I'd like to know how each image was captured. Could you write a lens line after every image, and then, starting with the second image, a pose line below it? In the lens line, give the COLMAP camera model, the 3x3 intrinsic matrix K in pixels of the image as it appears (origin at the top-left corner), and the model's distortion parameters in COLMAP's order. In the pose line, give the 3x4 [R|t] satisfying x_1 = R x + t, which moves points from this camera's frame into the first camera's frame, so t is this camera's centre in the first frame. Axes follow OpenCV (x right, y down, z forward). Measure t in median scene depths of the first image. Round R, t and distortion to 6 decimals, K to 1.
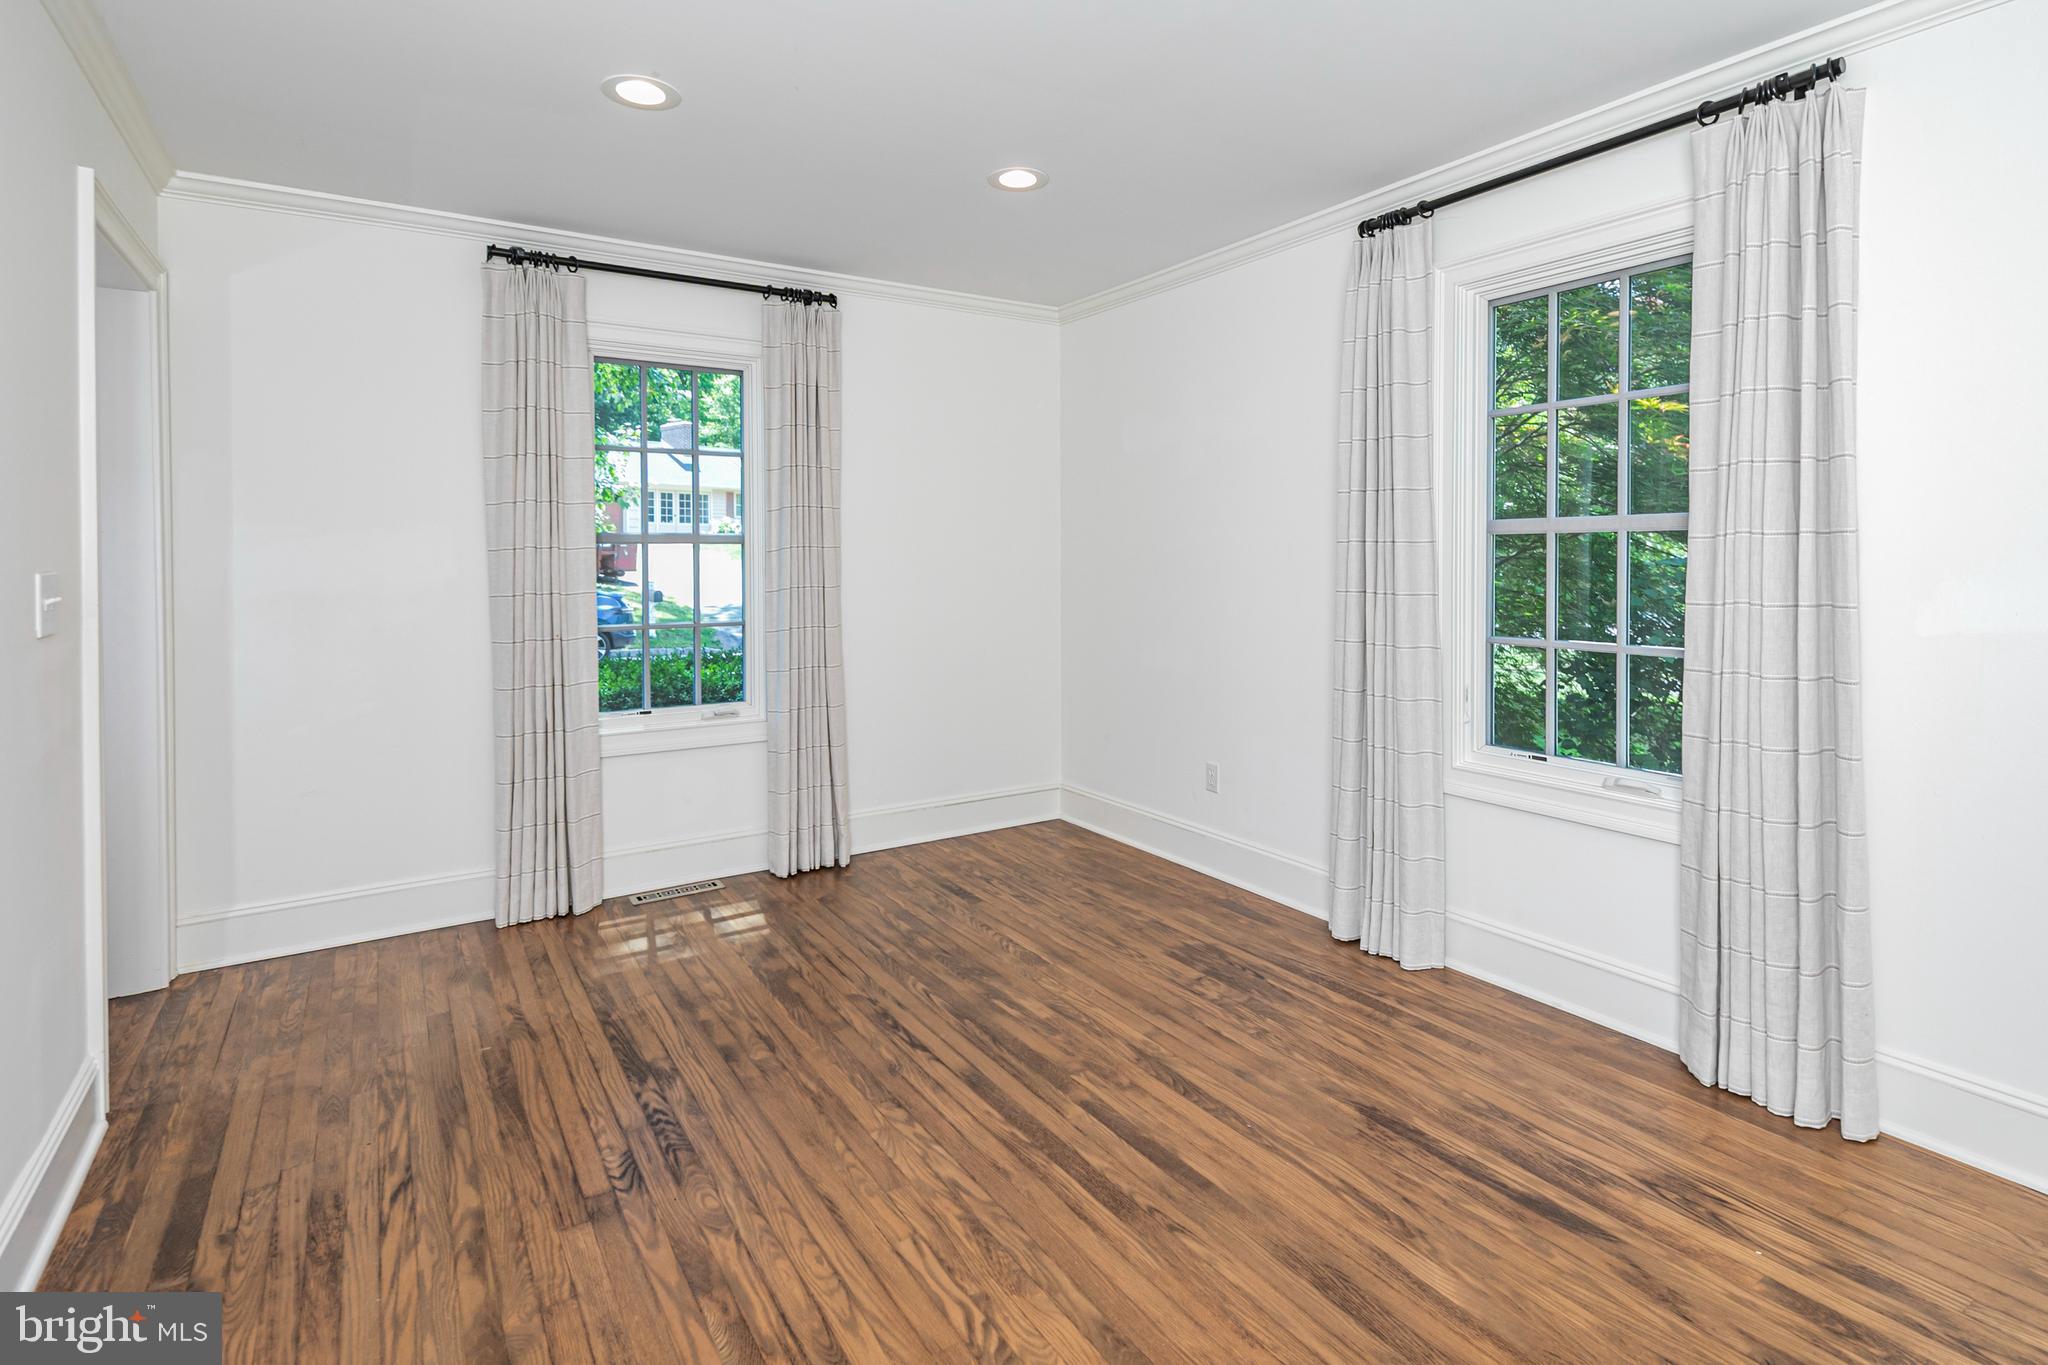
lens RADIAL K [[1009.8, 0, 1078.4], [0, 1009.8, 578.9], [0, 0, 1]] dist [0.016751, -0.005859]
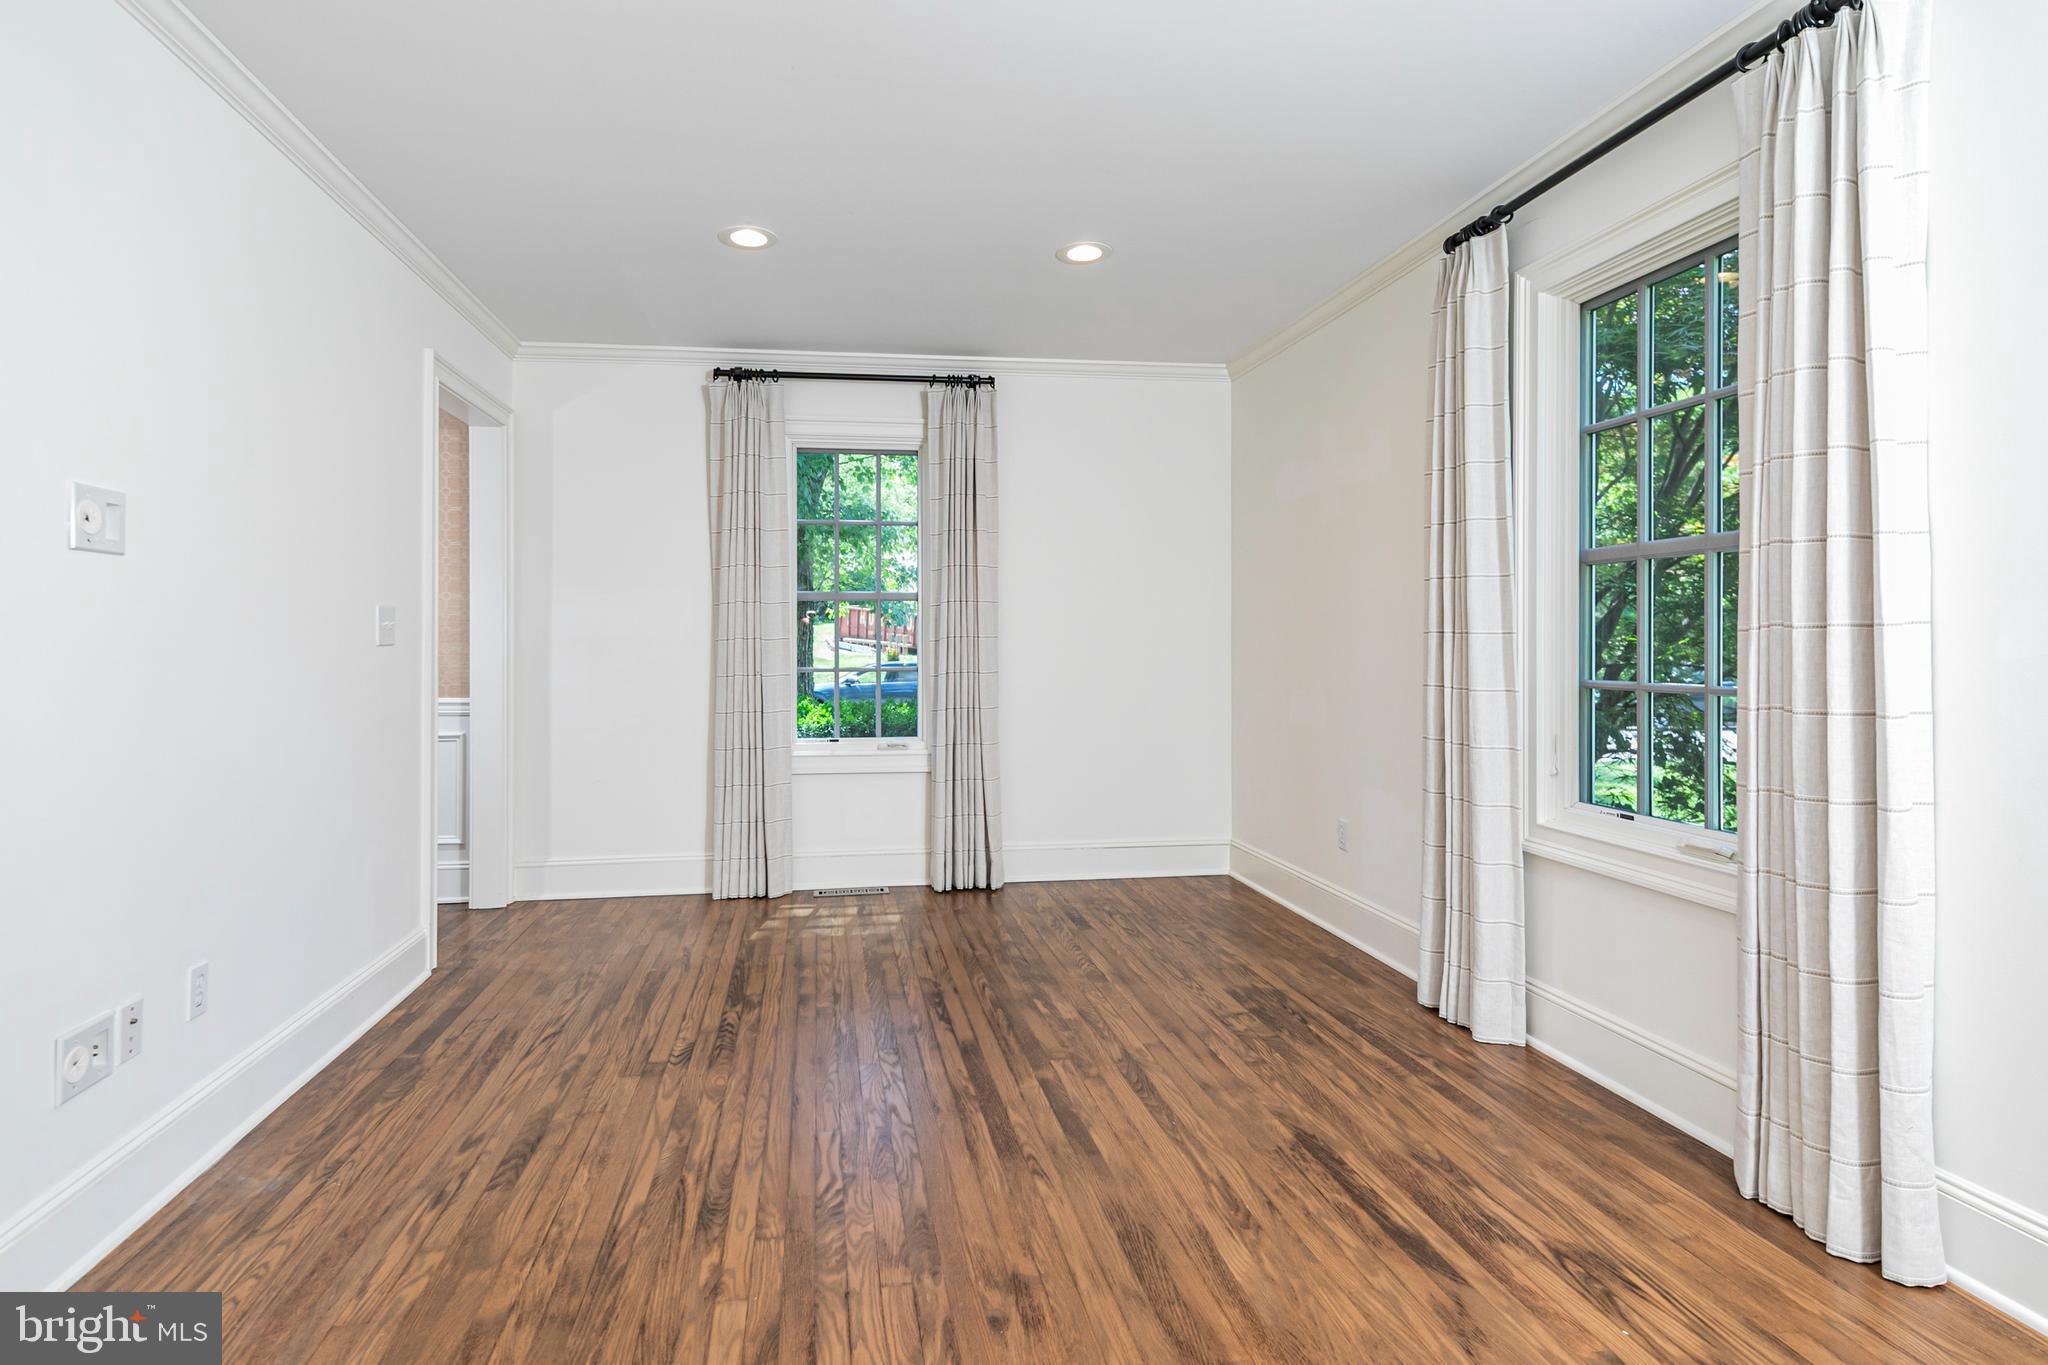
lens RADIAL K [[1009.8, 0, 960.2], [0, 1009.8, 638.8], [0, 0, 1]] dist [0.016751, -0.005859]
pose [[0.908526, 0.000025, -0.417828, 0.355839], [-0.007110, 0.999856, -0.015400, 0.048681], [0.417768, 0.016962, 0.908396, -0.047428]]
